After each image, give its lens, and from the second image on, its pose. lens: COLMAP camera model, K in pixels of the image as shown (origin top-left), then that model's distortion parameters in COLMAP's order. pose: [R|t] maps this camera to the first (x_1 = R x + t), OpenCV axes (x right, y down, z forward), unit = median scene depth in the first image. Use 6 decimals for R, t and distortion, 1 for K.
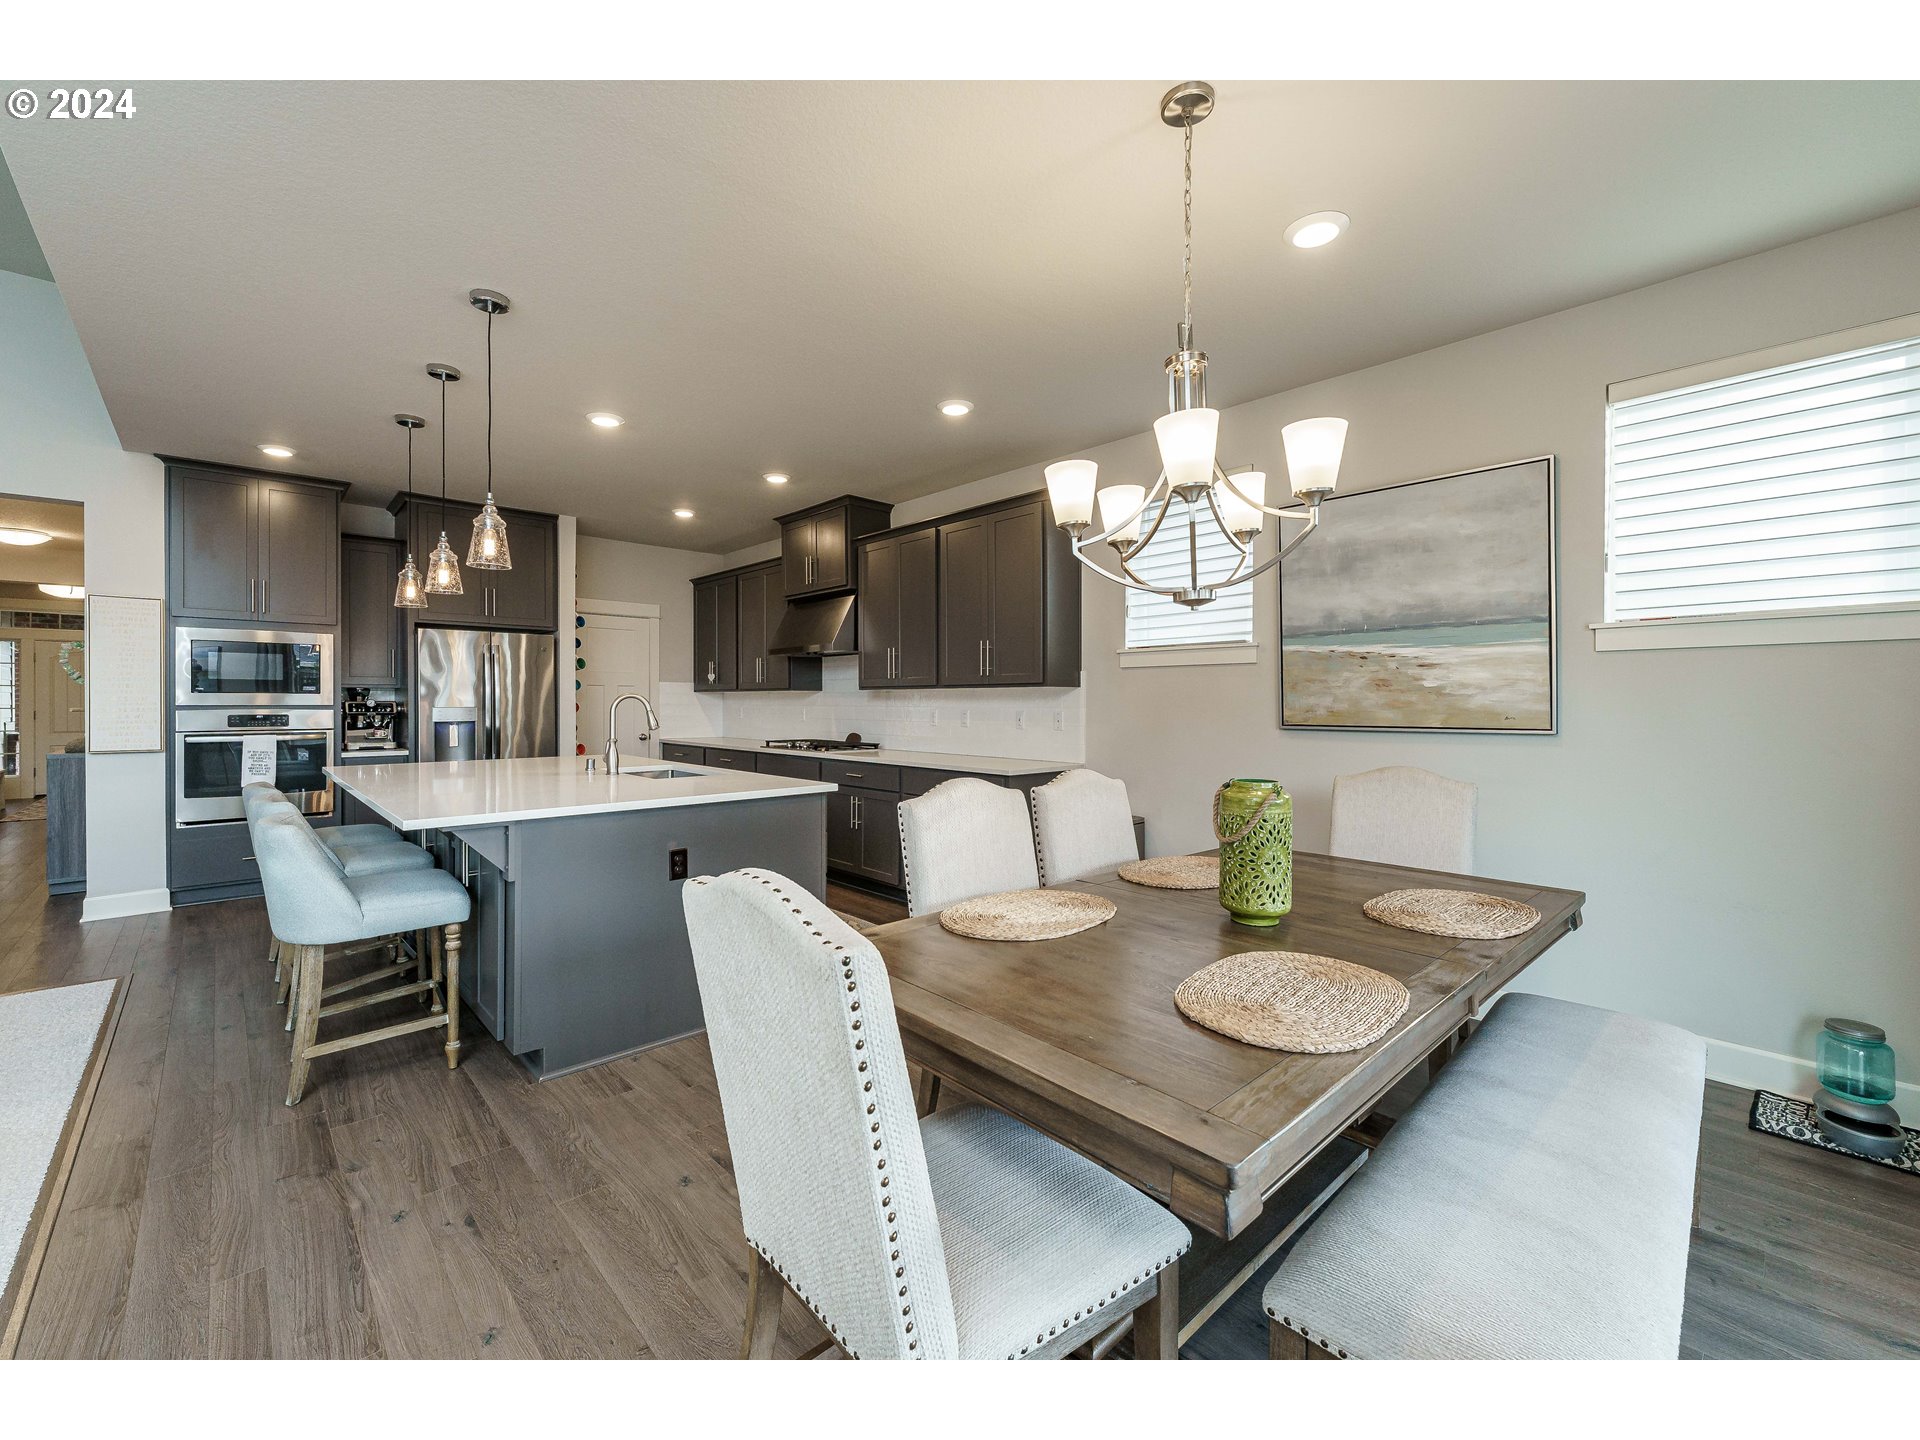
lens RADIAL K [[775.7, 0, 954.4], [0, 775.7, 700.5], [0, 0, 1]] dist [-0.001803, 0.000944]
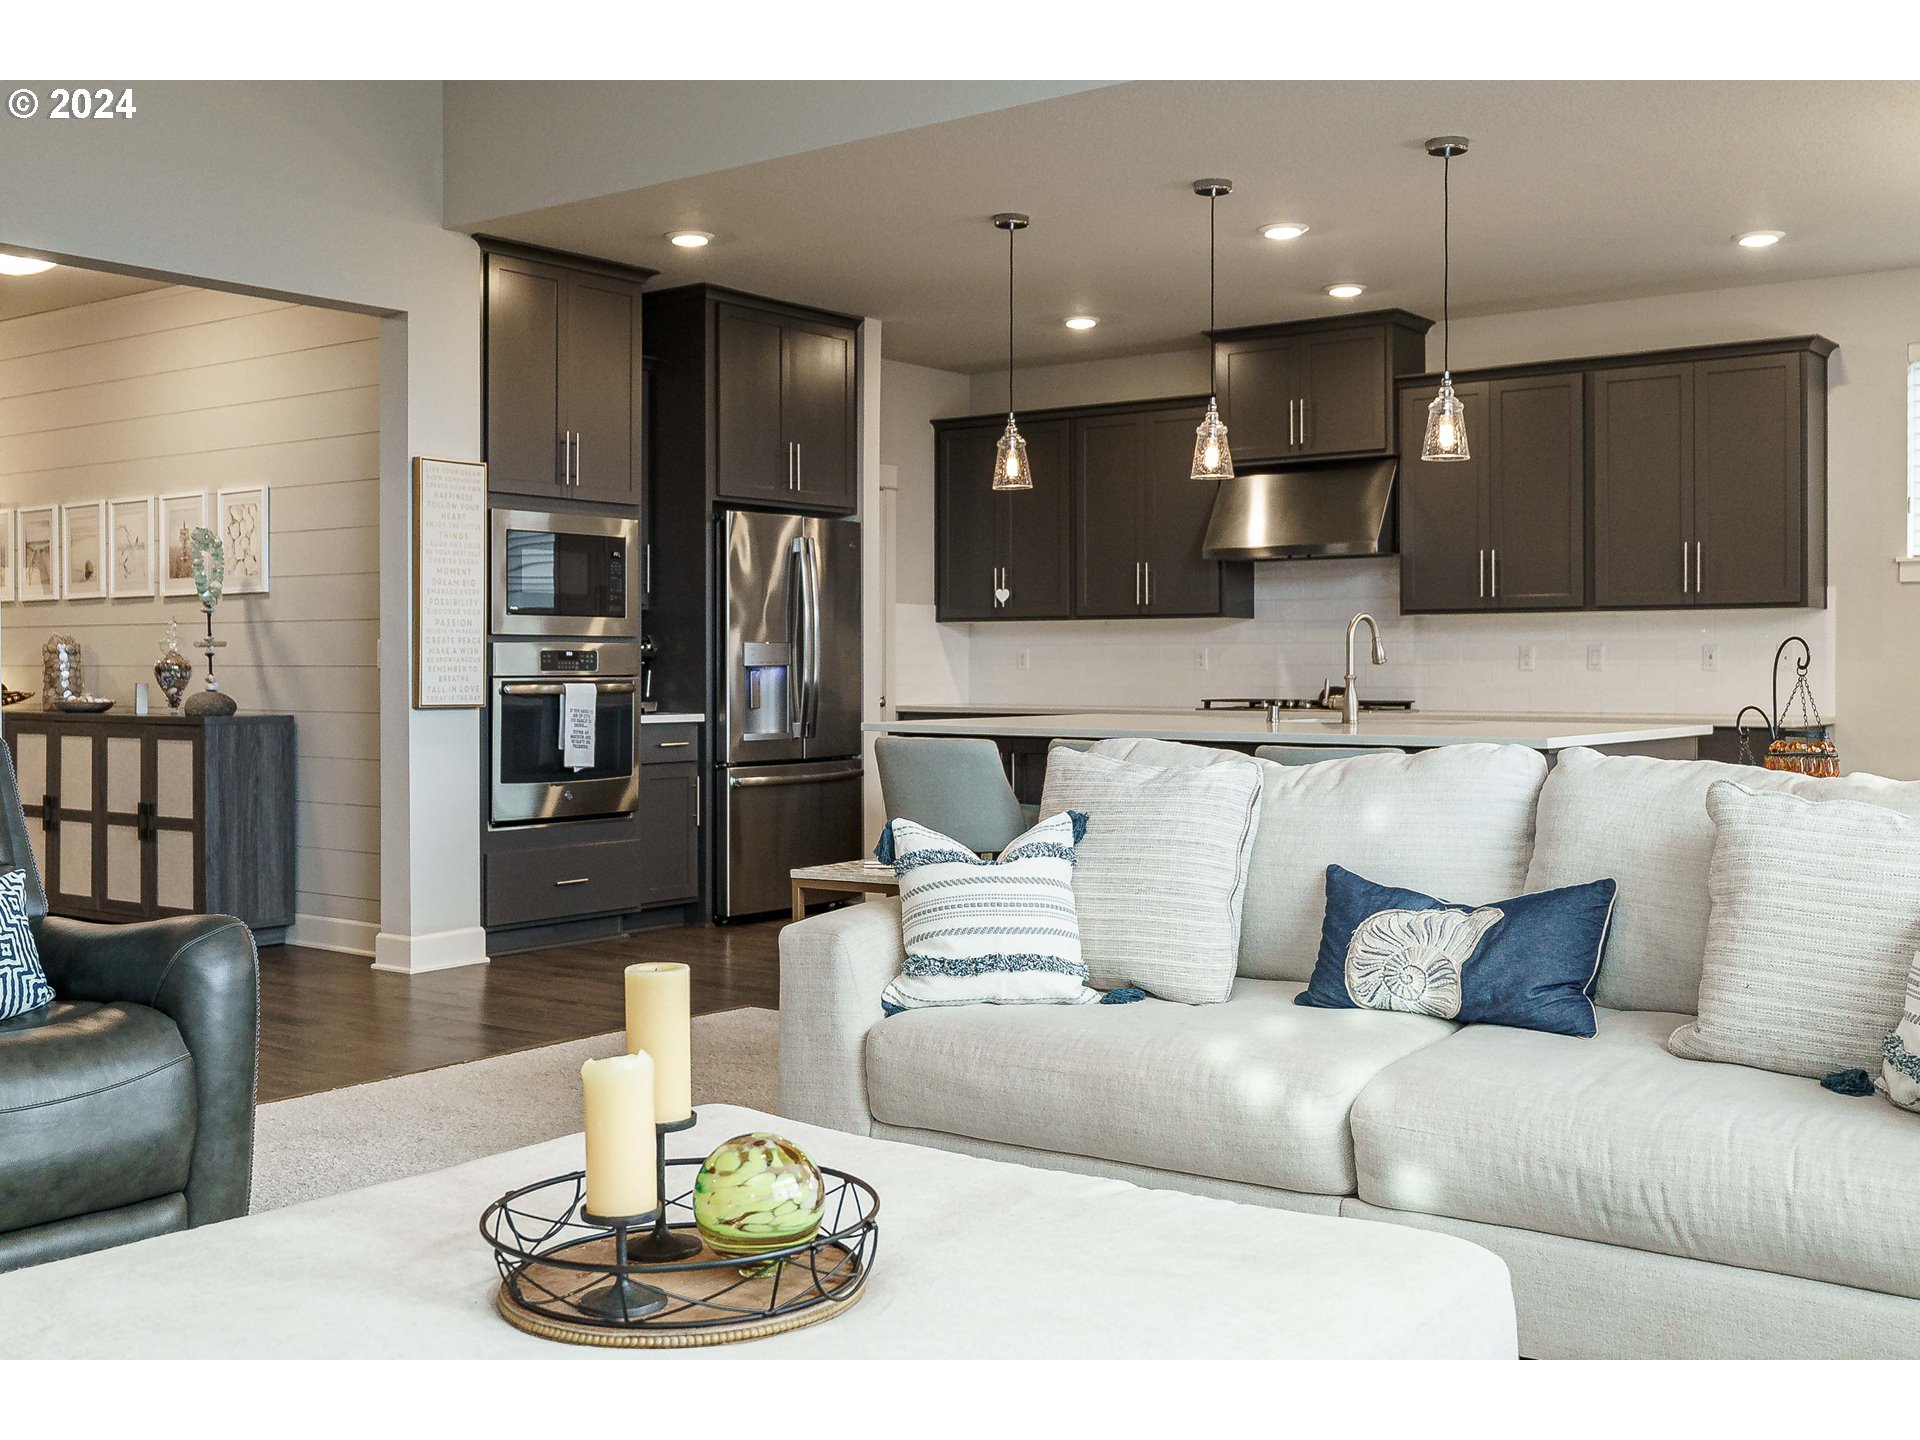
lens RADIAL K [[1966.2, 0, 964.6], [0, 1966.2, 667.9], [0, 0, 1]] dist [0.008720, -0.010606]
pose [[0.985952, -0.001569, 0.167021, -0.898983], [0.001141, 0.999996, 0.002660, 0.029931], [-0.167024, -0.002432, 0.985950, -0.632626]]
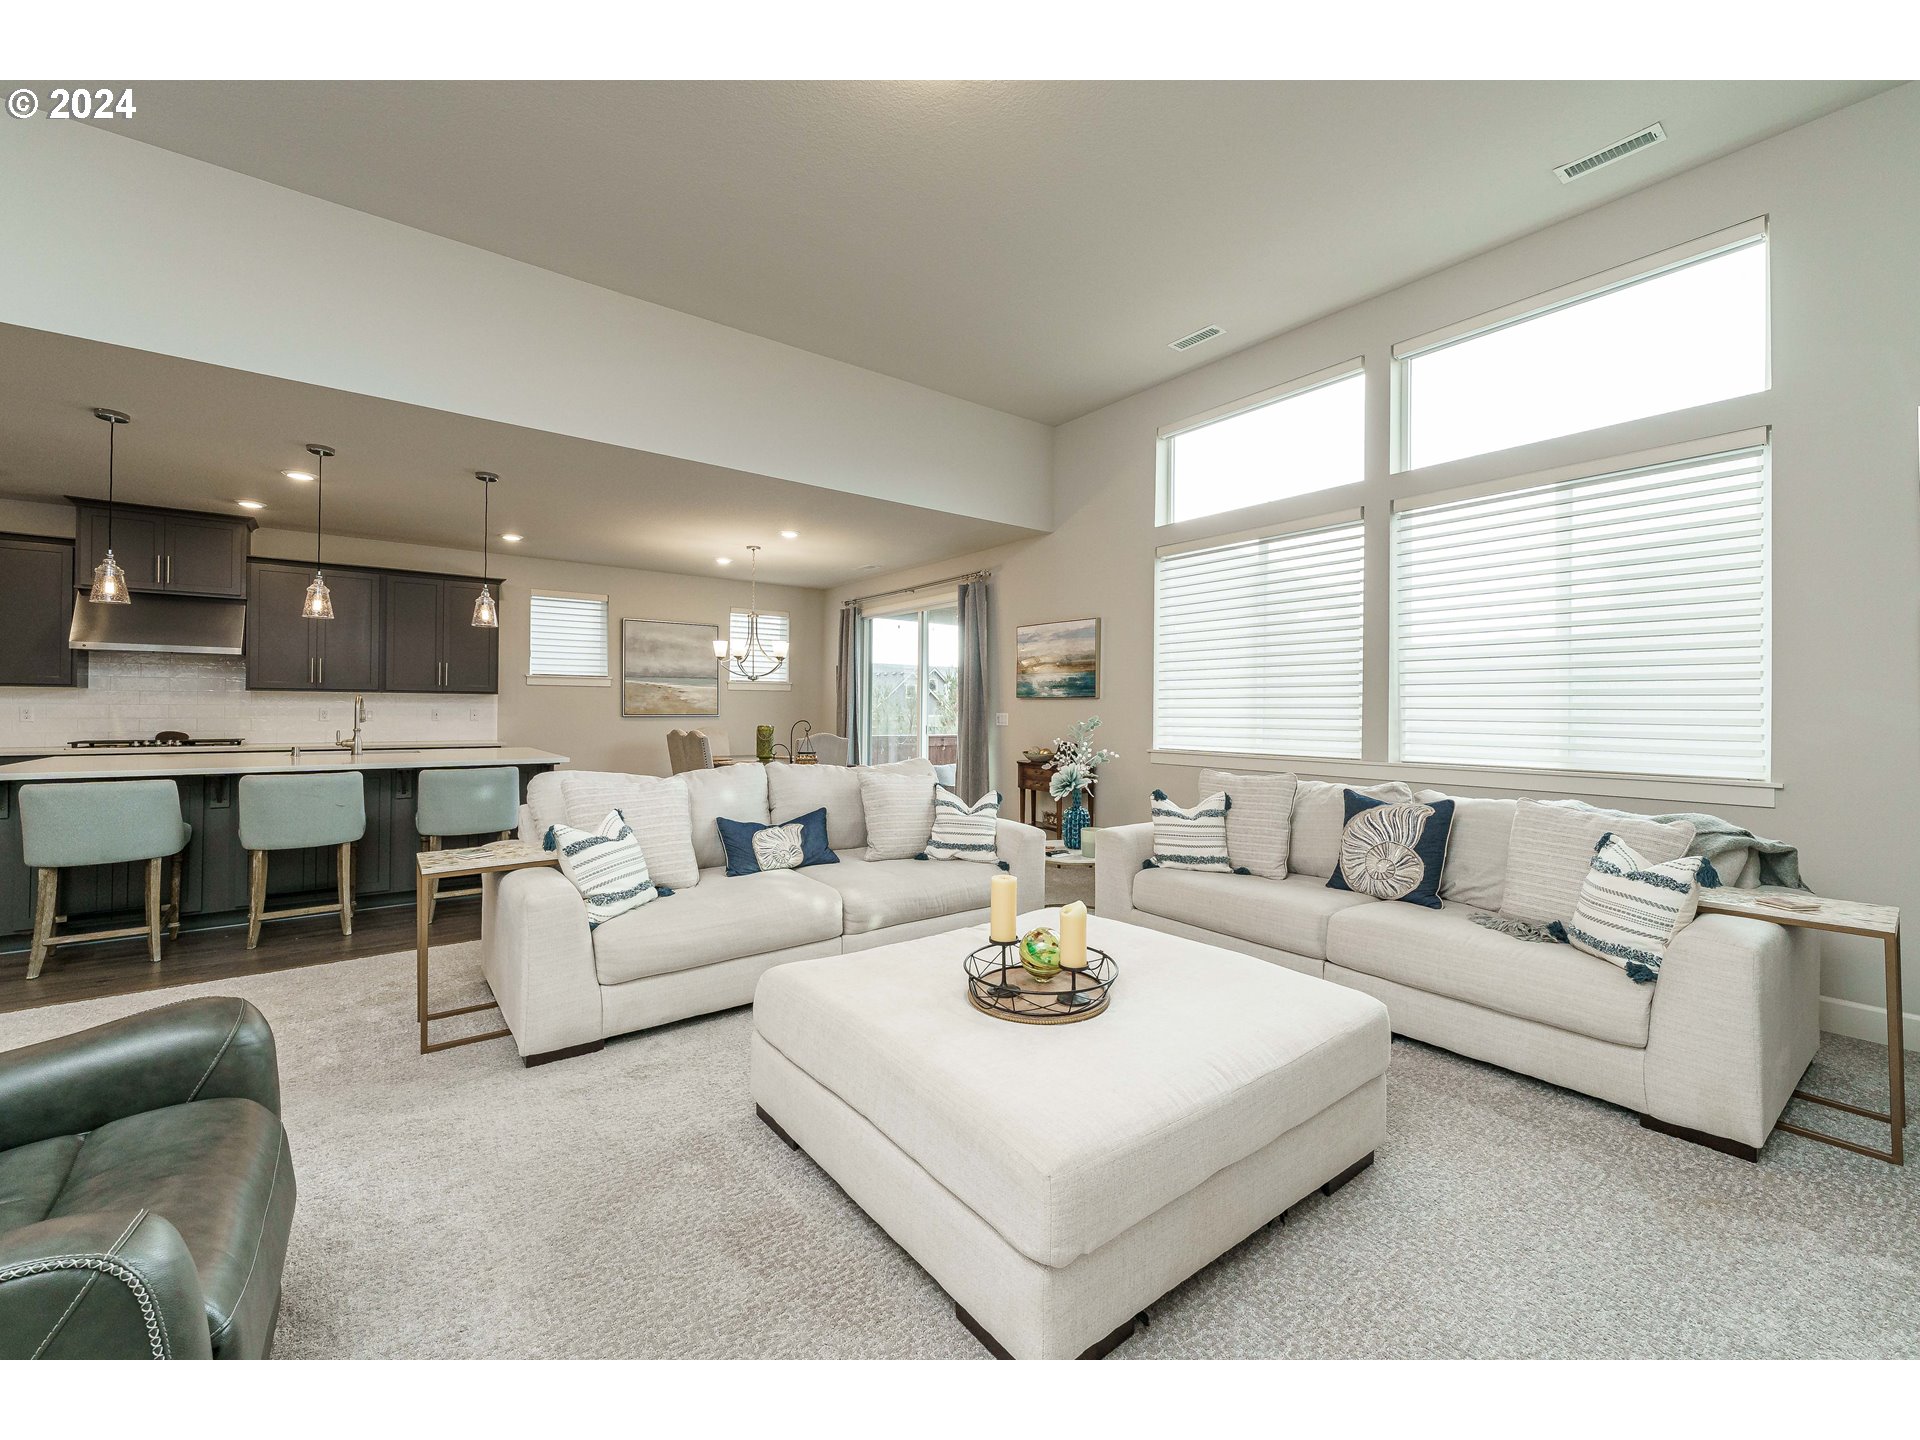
lens RADIAL K [[770.5, 0, 955.7], [0, 770.5, 709.8], [0, 0, 1]] dist [0.000682, 0.000214]
pose [[0.102883, -0.000671, 0.994693, -1.361303], [-0.008960, 0.999959, 0.001601, 0.003382], [-0.994653, -0.009077, 0.102872, -0.158057]]
